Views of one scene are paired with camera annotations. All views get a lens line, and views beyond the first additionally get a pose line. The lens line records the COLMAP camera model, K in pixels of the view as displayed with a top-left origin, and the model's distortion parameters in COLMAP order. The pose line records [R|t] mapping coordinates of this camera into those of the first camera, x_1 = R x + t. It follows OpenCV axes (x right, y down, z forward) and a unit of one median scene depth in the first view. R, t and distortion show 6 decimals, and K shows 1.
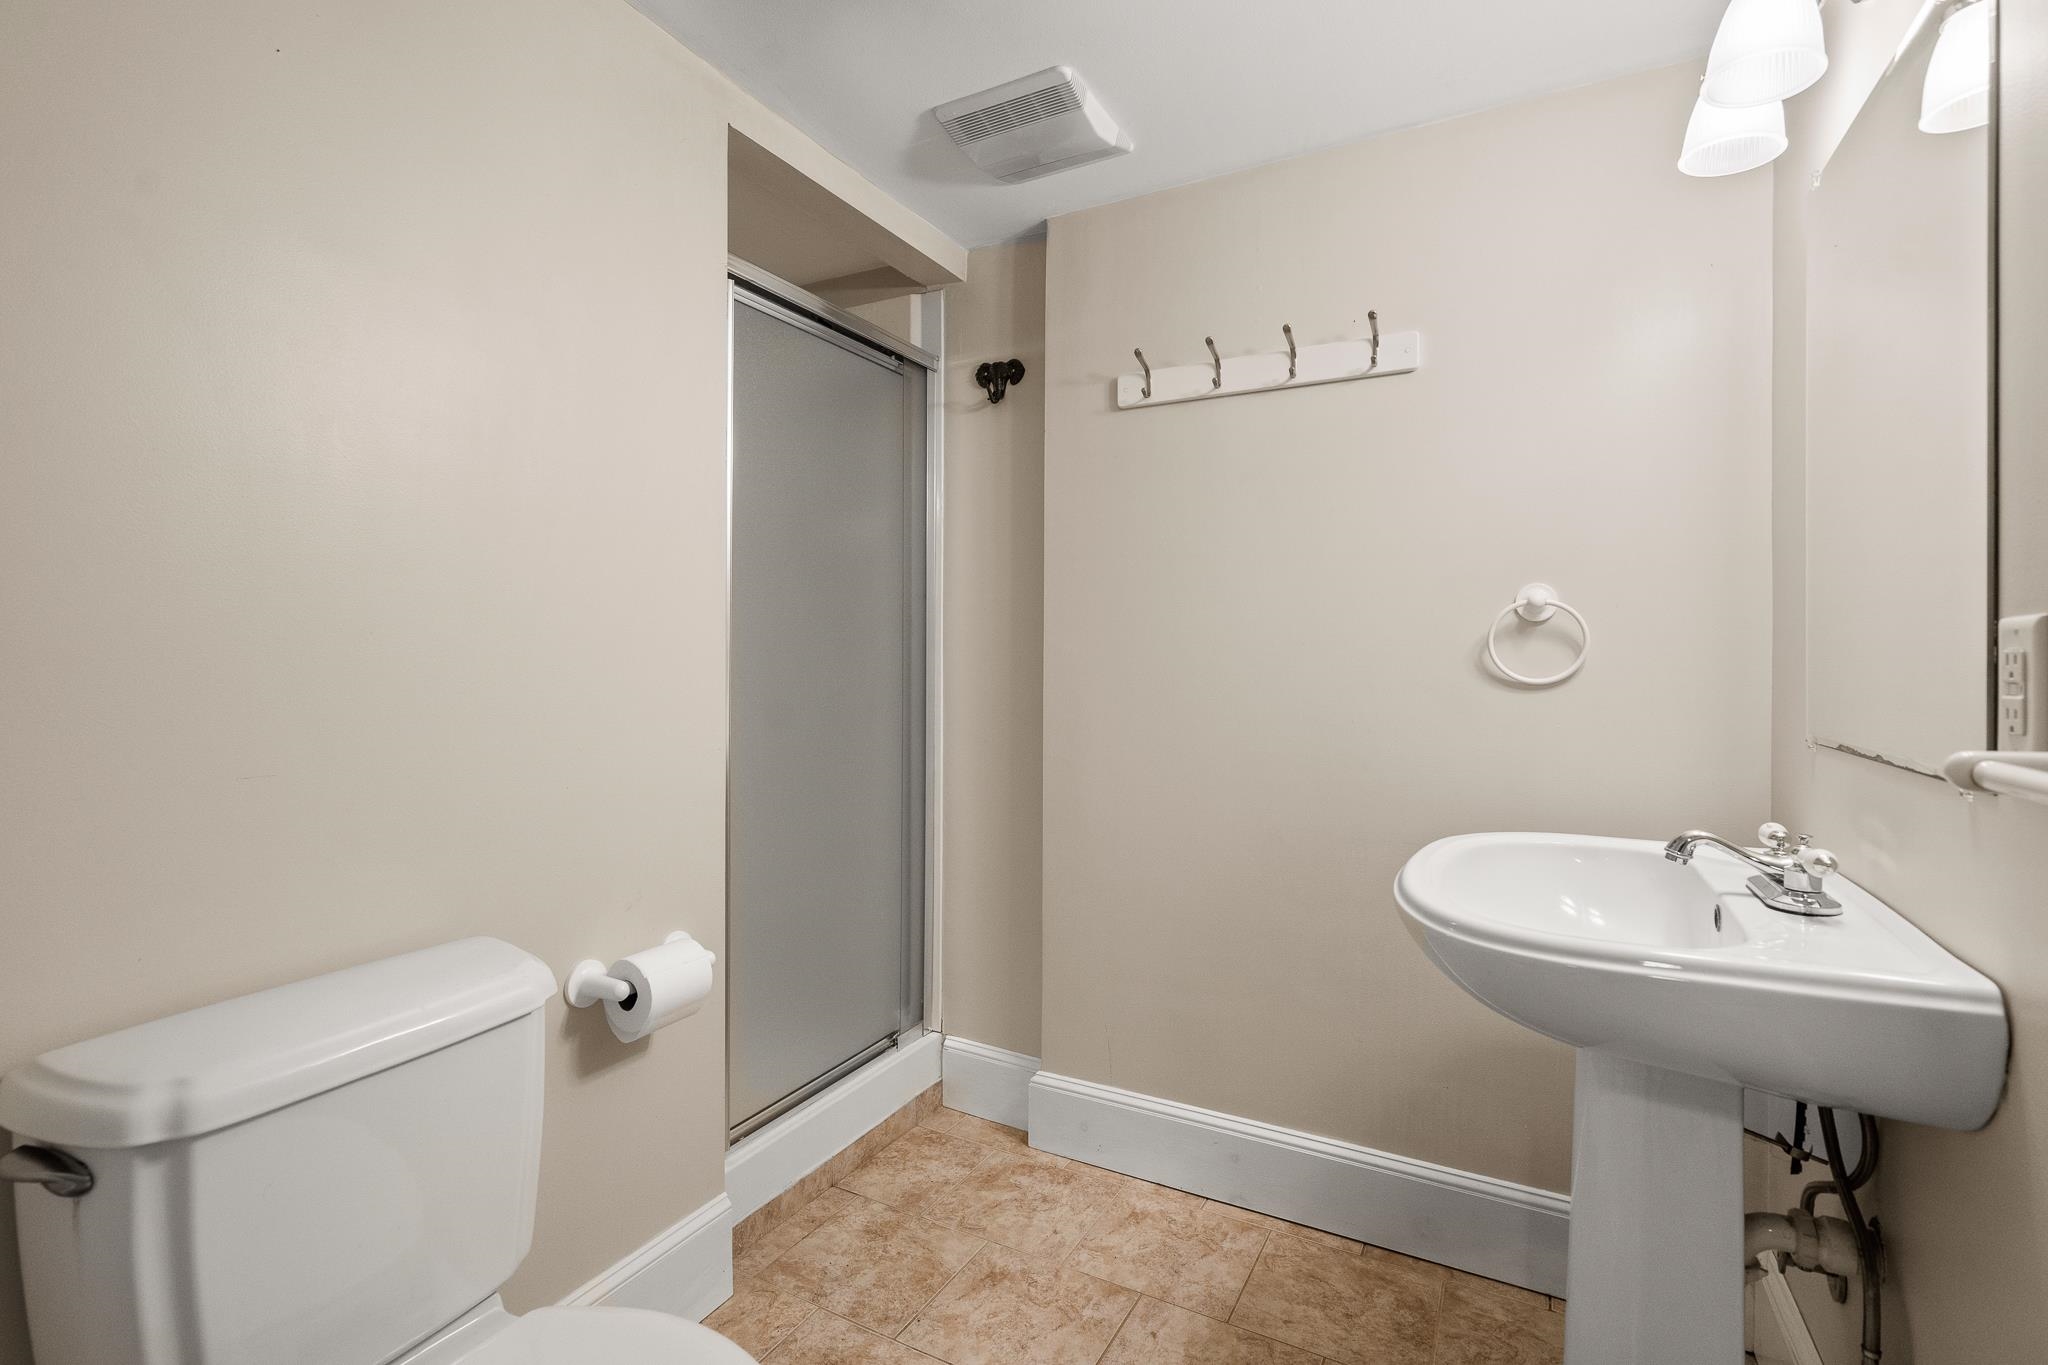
lens RADIAL K [[933.2, 0, 1024.0], [0, 933.2, 663.4], [0, 0, 1]] dist [-0.013230, -0.000061]
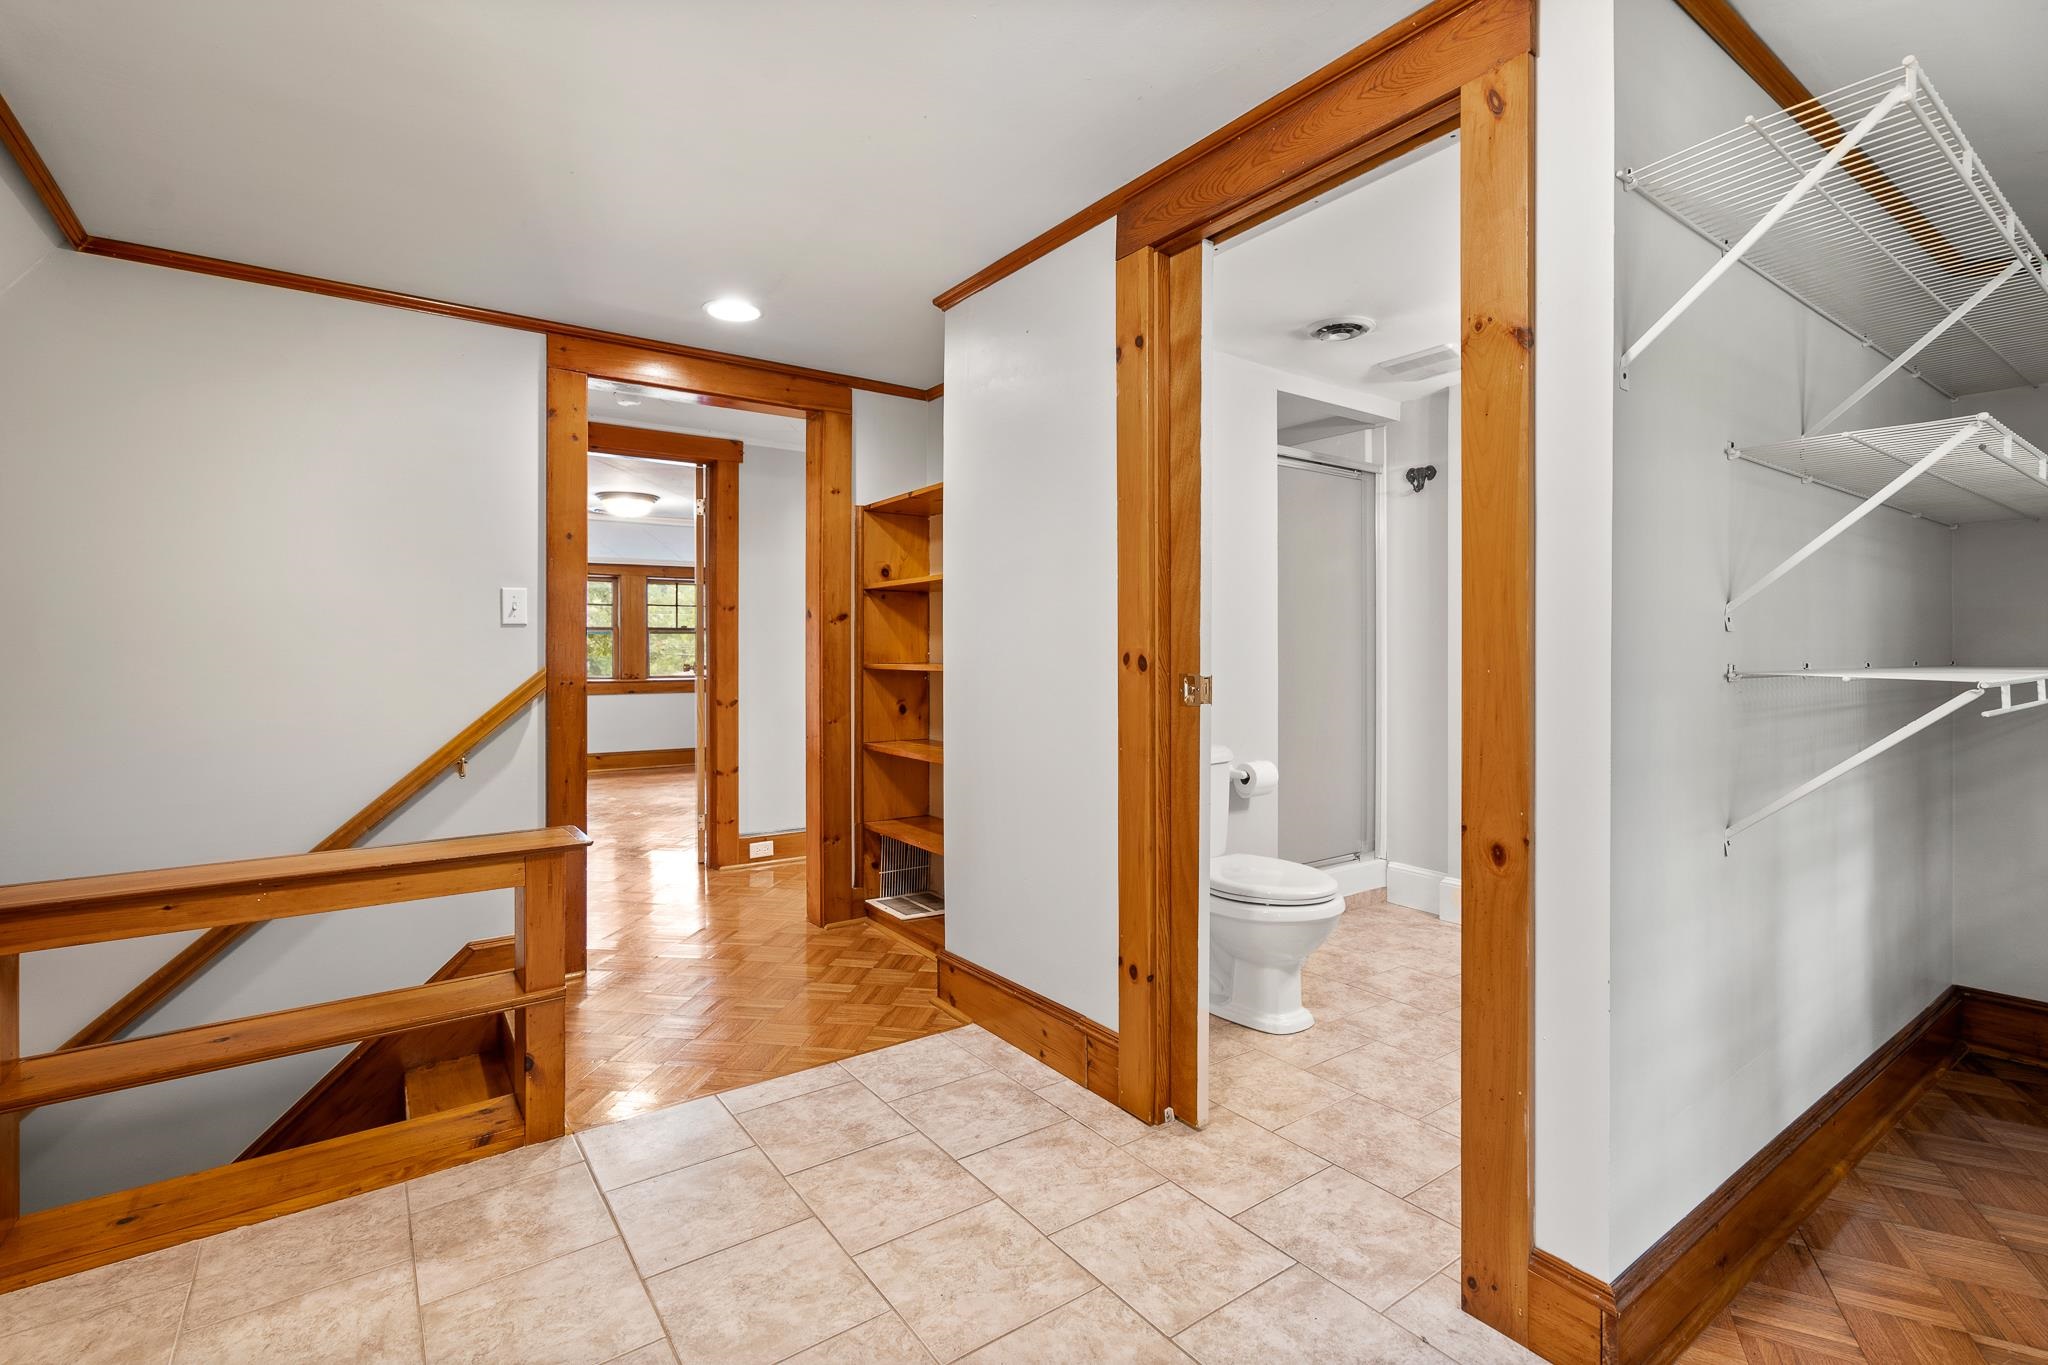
lens RADIAL K [[933.2, 0, 1038.2], [0, 933.2, 670.0], [0, 0, 1]] dist [-0.013230, -0.000061]
pose [[0.902921, -0.004318, -0.429784, 0.072750], [-0.000684, 0.999934, -0.011483, 0.069189], [0.429805, 0.010662, 0.902859, -0.843752]]
